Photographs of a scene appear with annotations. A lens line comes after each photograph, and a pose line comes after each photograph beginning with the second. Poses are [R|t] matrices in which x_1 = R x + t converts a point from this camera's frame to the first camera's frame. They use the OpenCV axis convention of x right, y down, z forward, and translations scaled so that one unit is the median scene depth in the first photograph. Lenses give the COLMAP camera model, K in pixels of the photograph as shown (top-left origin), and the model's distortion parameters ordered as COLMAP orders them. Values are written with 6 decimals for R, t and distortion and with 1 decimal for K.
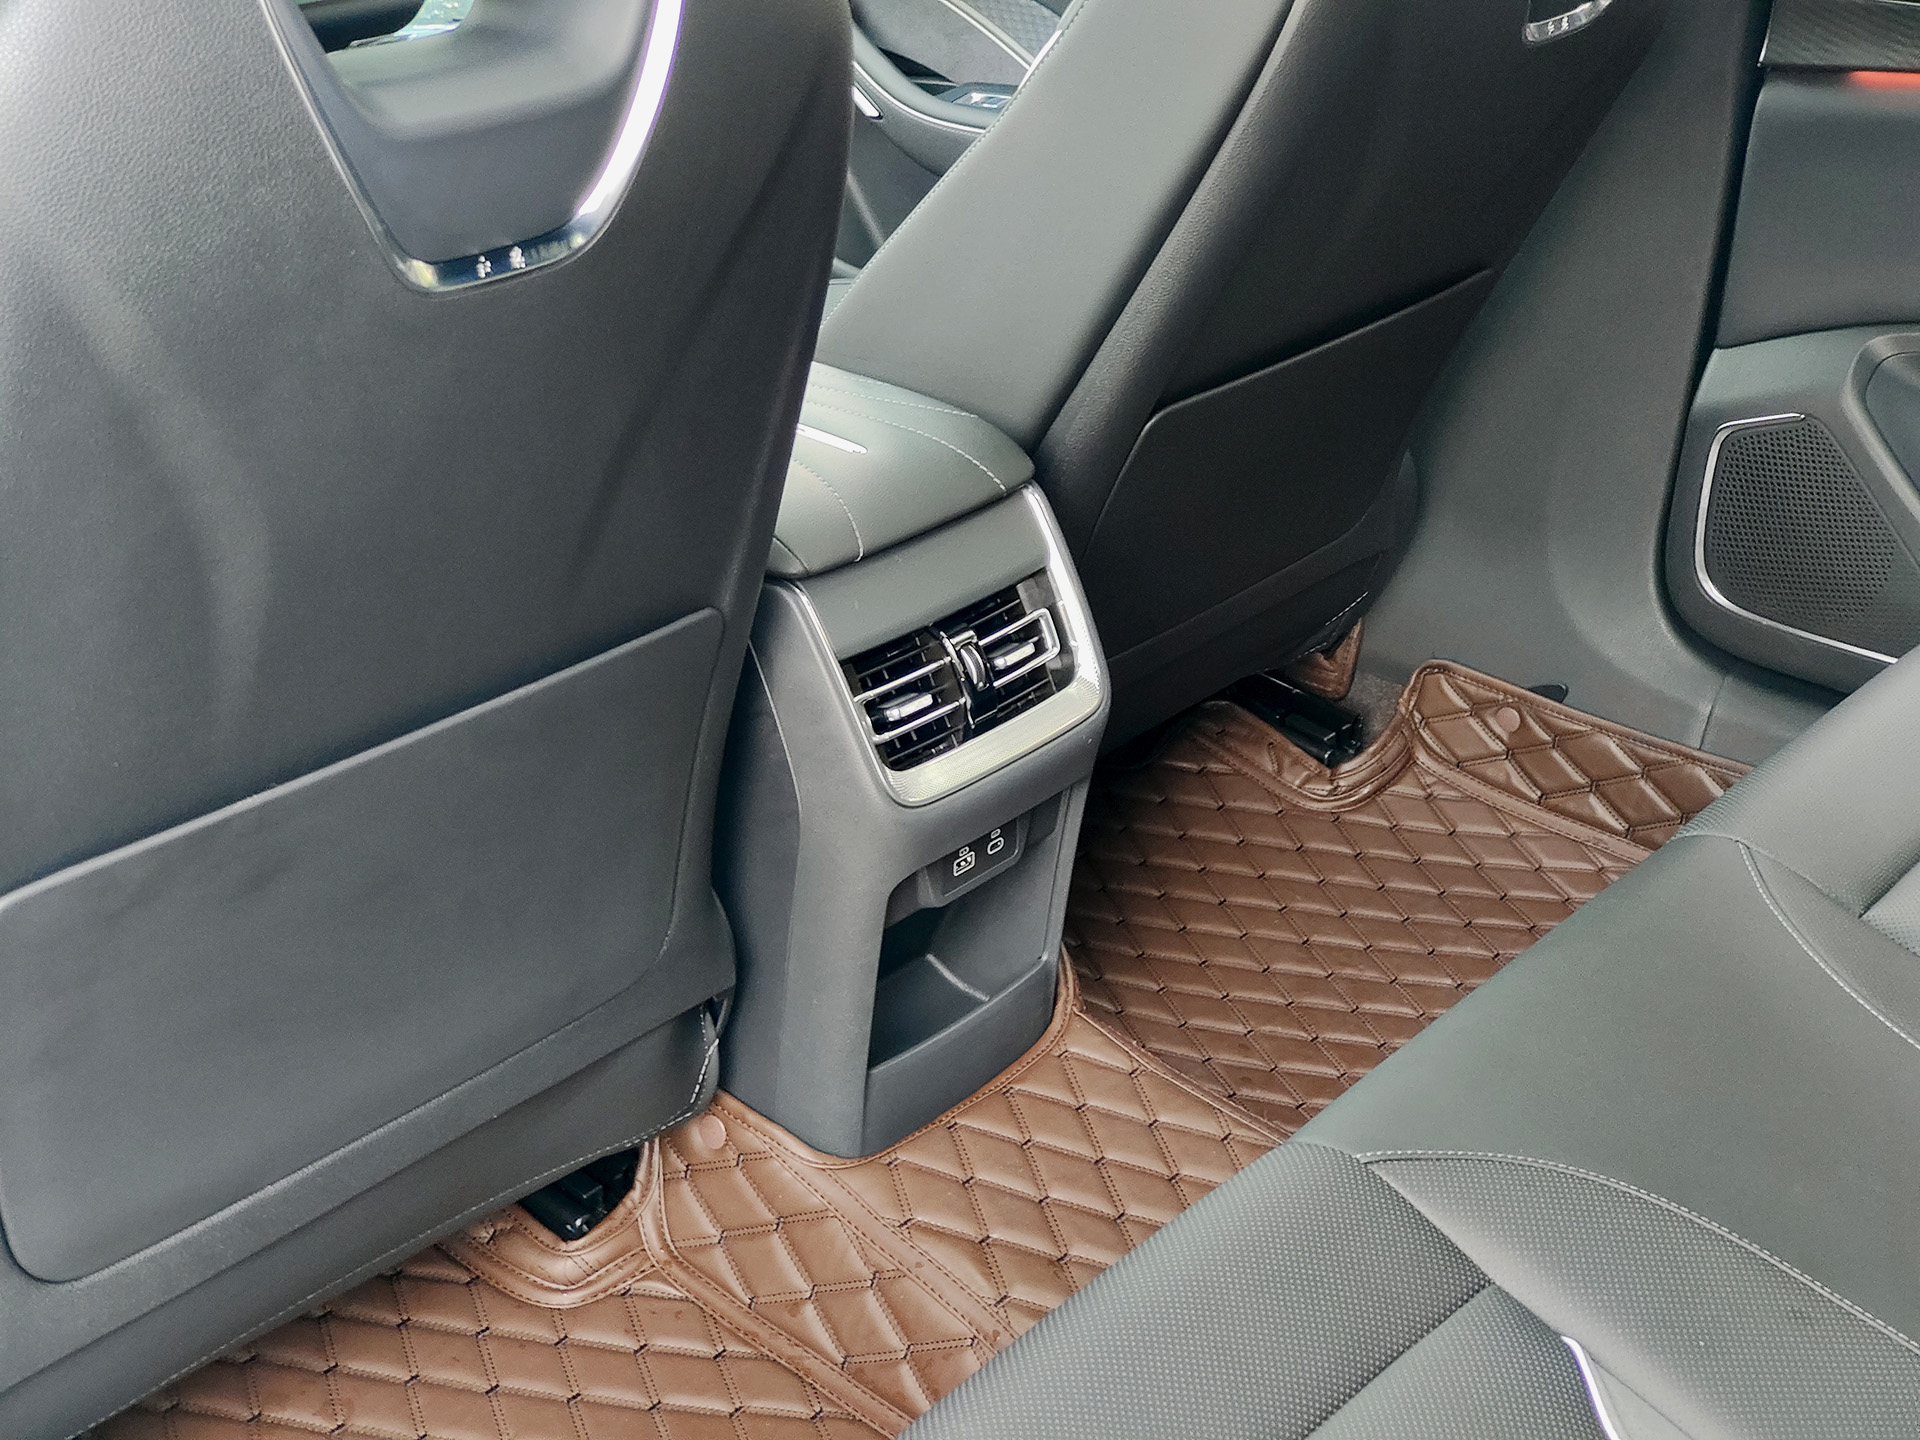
lens RADIAL K [[2634.4, 0, 960.0], [0, 2634.4, 720.0], [0, 0, 1]] dist [0.123295, -0.018586]
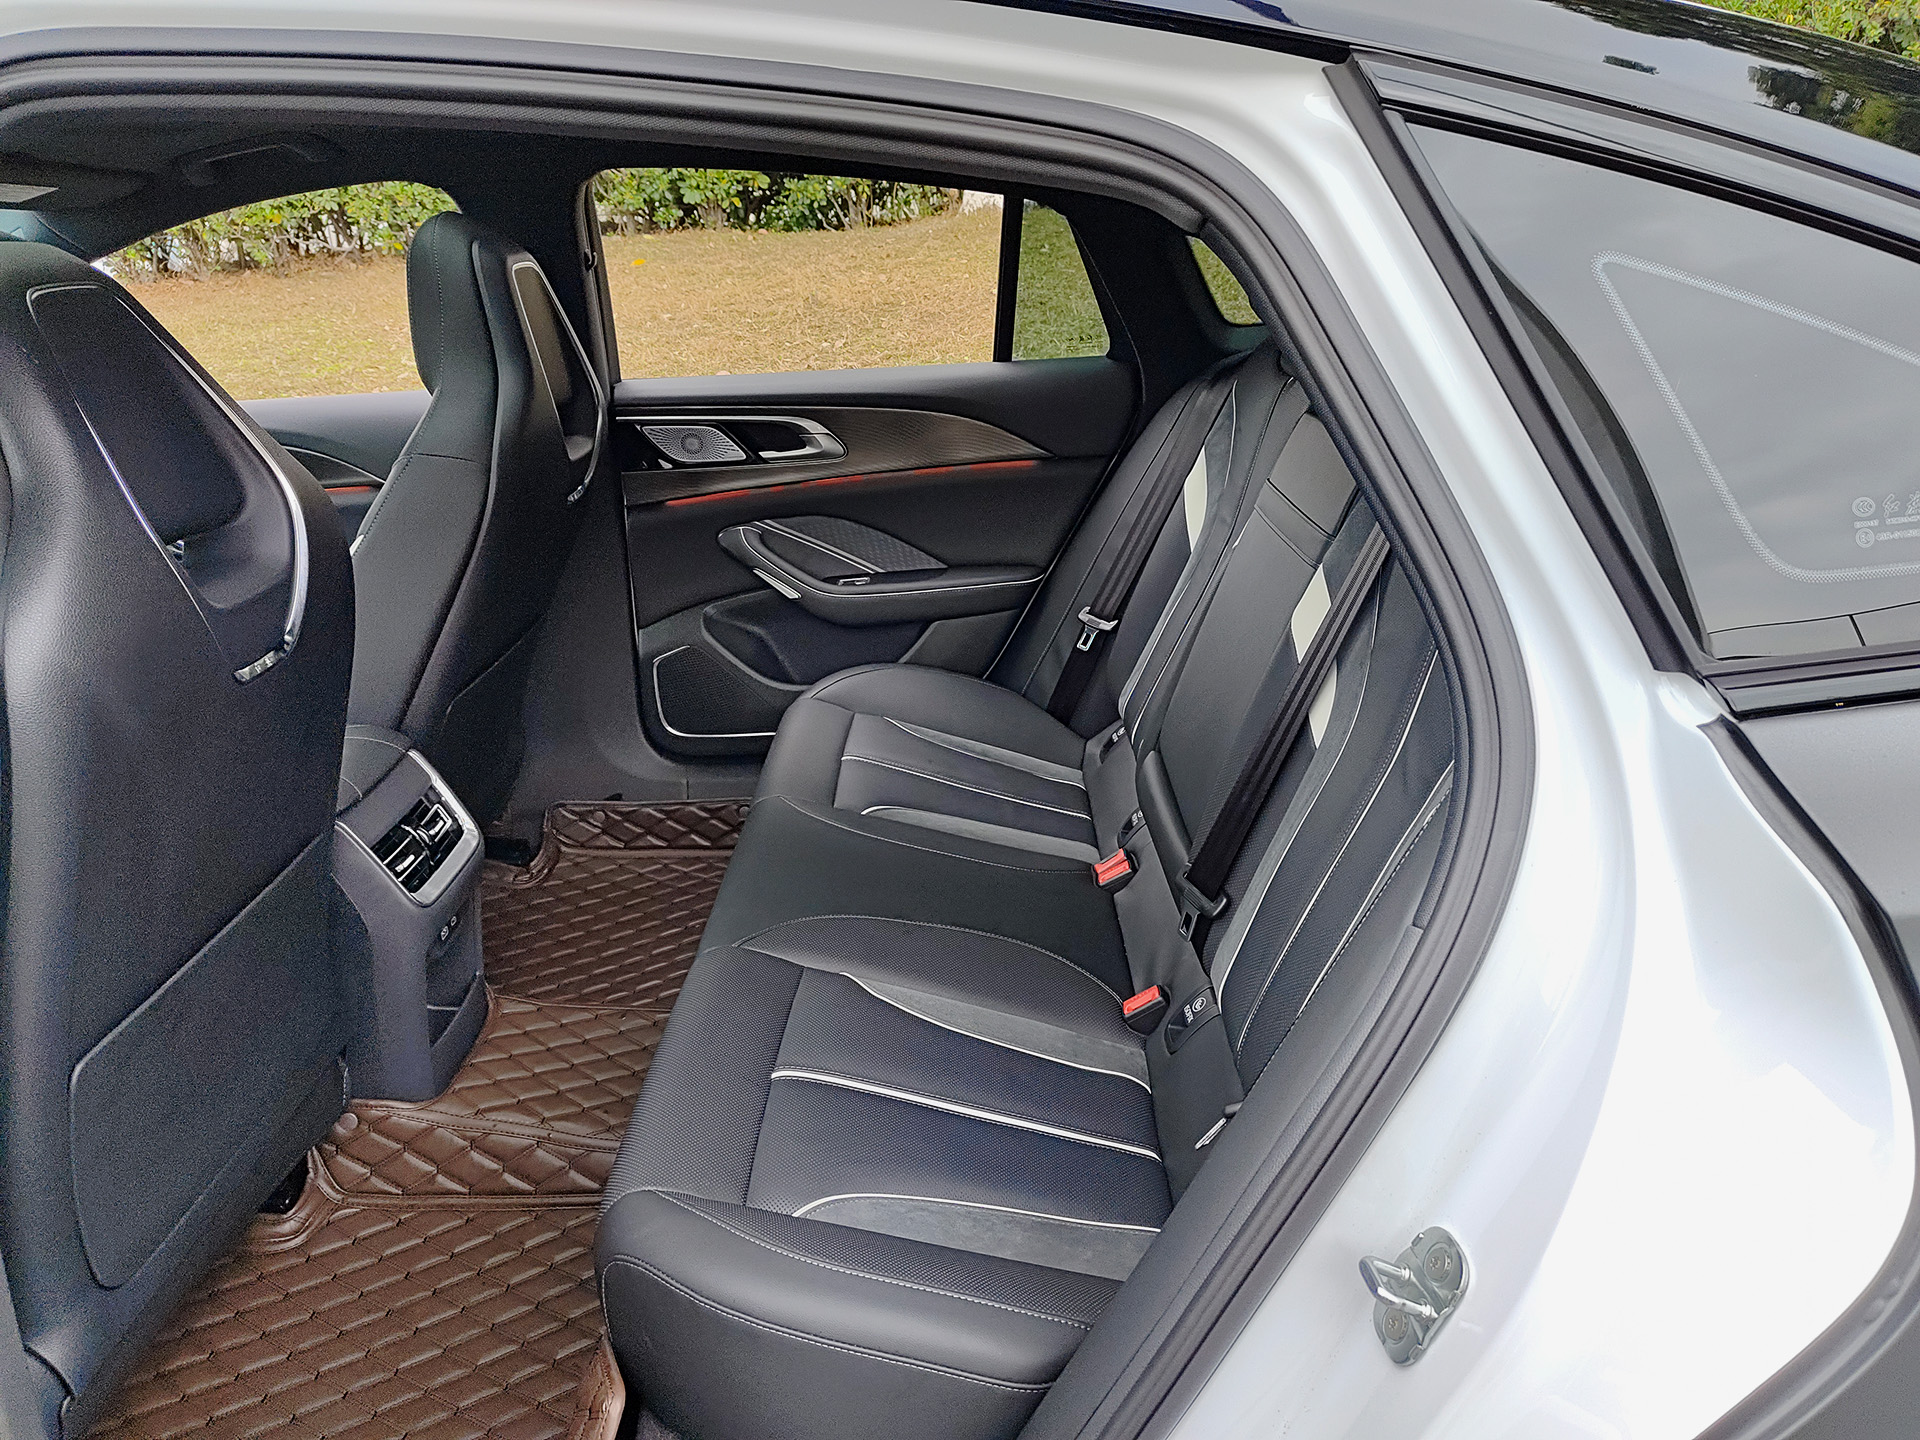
lens RADIAL K [[1345.7, 0, 960.0], [0, 1345.7, 720.0], [0, 0, 1]] dist [0.041020, 0.000816]
pose [[0.768233, -0.275373, 0.577916, -0.246131], [0.336572, 0.941657, 0.001282, 0.031669], [-0.544552, 0.193526, 0.816095, -0.093179]]
